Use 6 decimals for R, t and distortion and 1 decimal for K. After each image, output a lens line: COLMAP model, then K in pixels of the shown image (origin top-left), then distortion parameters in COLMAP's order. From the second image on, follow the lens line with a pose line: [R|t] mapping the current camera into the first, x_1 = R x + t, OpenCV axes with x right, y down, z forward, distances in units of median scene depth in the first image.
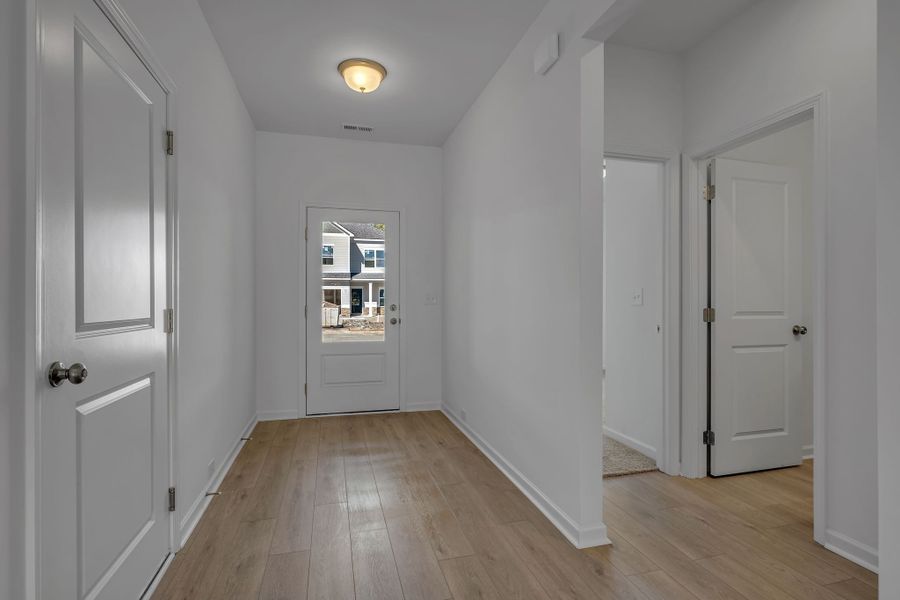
lens RADIAL K [[387.1, 0, 449.5], [0, 387.1, 301.5], [0, 0, 1]] dist [-0.009884, 0.000286]
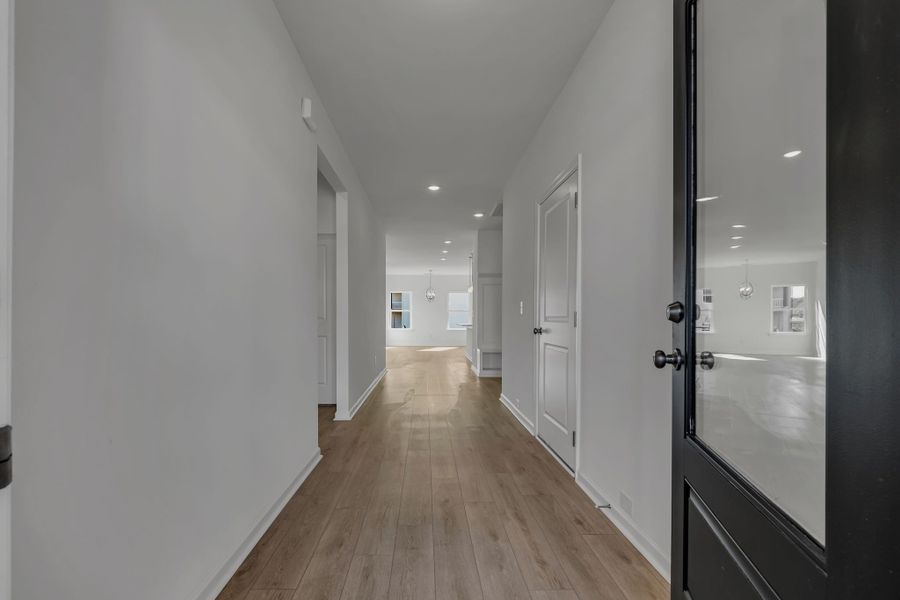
lens RADIAL K [[387.1, 0, 449.5], [0, 387.1, 301.5], [0, 0, 1]] dist [-0.009884, 0.000286]
pose [[-0.973556, 0.005500, 0.228380, -0.452373], [-0.004378, 0.999077, -0.042726, 0.036568], [-0.228405, -0.042596, -0.972634, 1.971374]]
